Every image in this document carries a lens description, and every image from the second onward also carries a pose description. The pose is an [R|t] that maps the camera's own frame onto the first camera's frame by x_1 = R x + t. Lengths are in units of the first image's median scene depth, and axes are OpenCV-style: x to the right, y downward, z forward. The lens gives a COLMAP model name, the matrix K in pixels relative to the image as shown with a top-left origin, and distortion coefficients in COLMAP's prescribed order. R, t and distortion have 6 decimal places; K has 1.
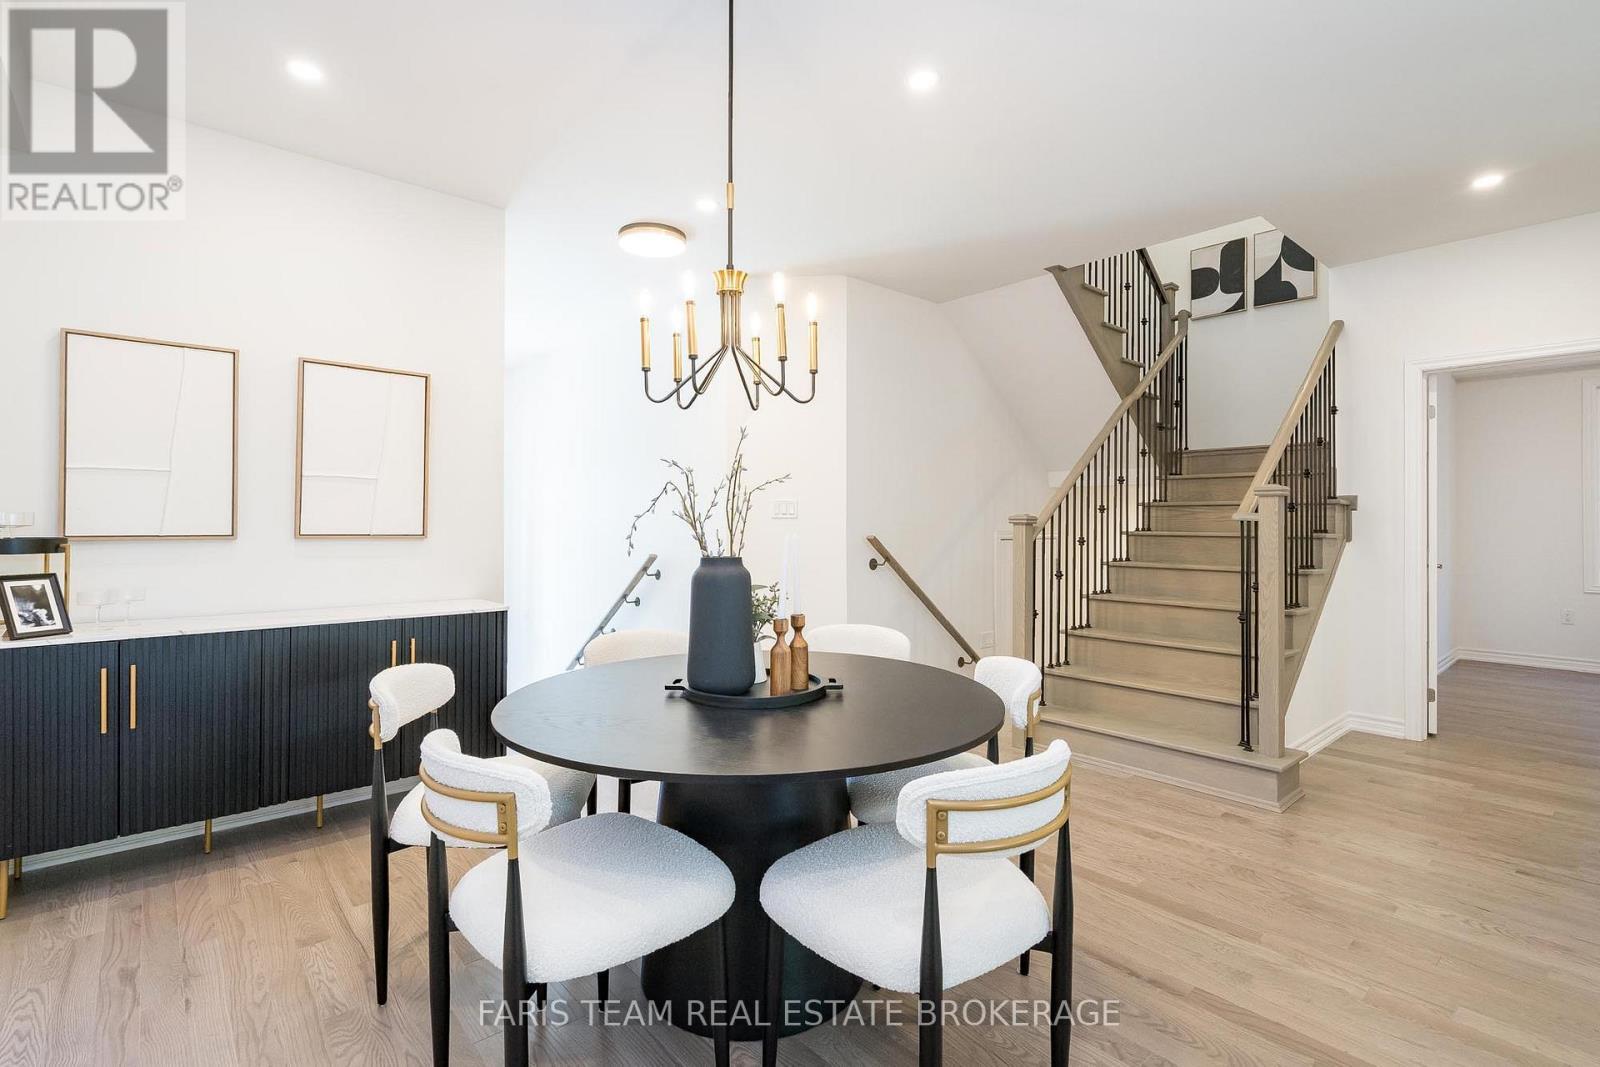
lens RADIAL K [[734.7, 0, 801.5], [0, 734.7, 520.2], [0, 0, 1]] dist [0.001695, 0.000661]
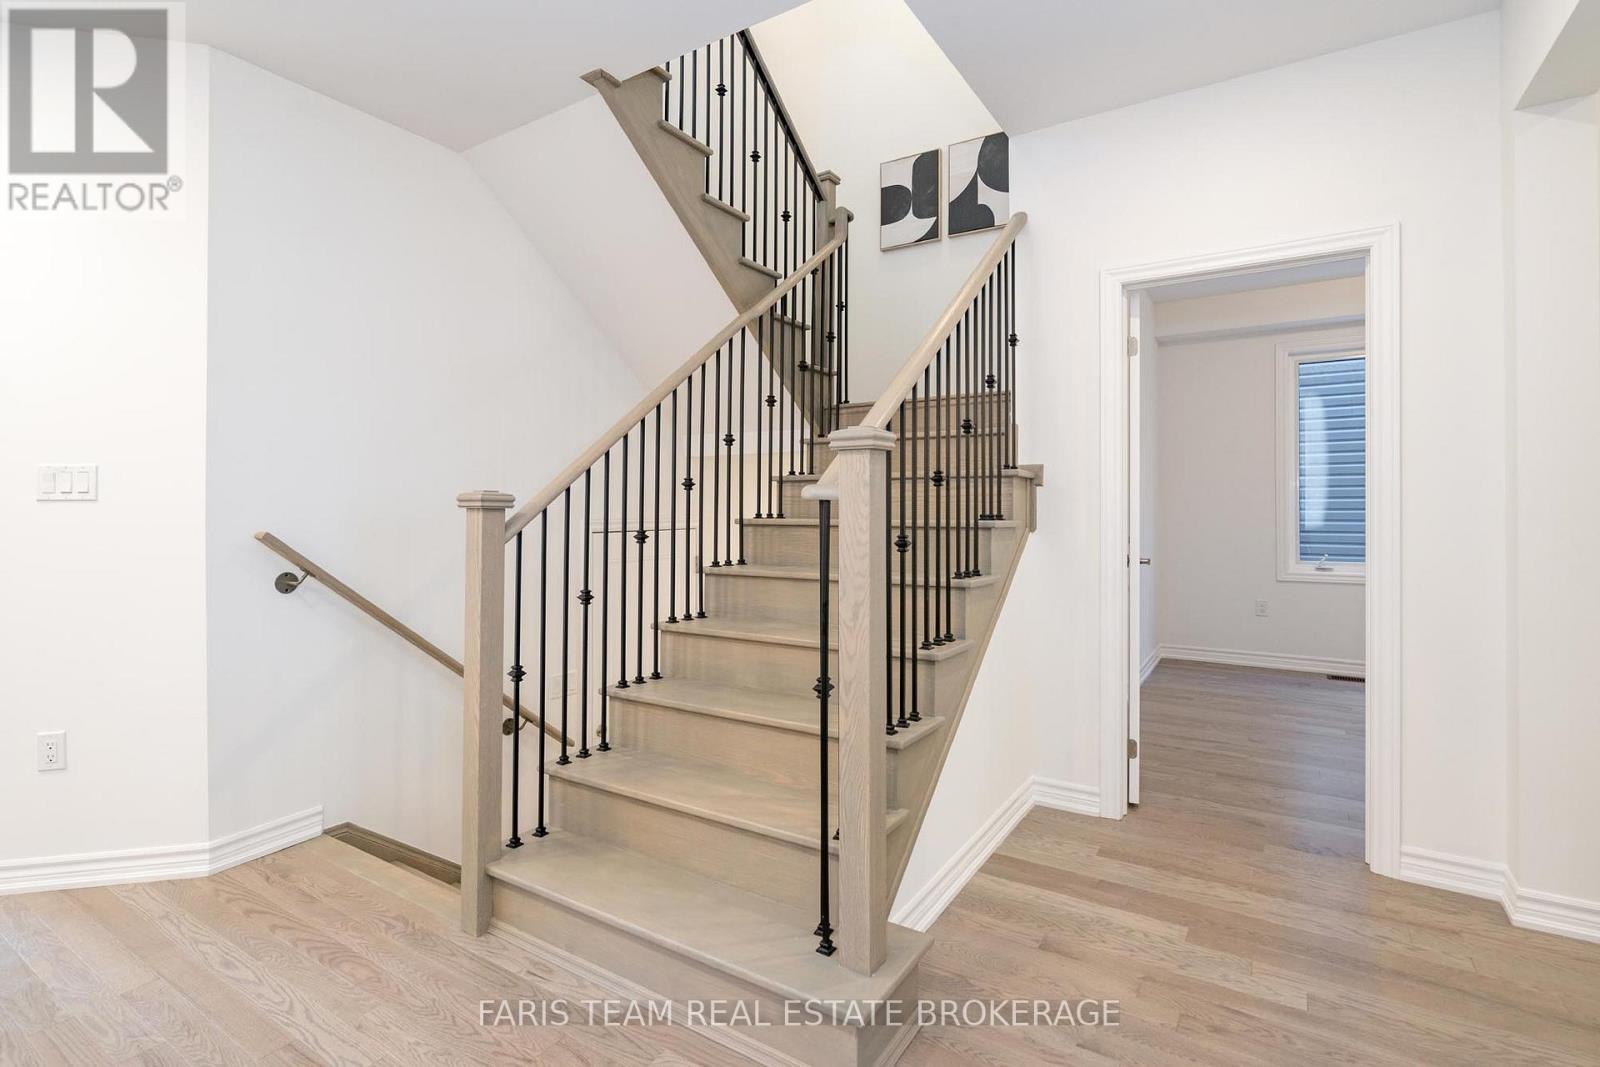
lens RADIAL K [[764.7, 0, 767.0], [0, 764.7, 511.7], [0, 0, 1]] dist [-0.001089, 0.000576]
pose [[0.967238, -0.006646, 0.253784, 0.311269], [0.004298, 0.999943, 0.009806, 0.002521], [-0.253834, -0.008395, 0.967211, 0.357823]]
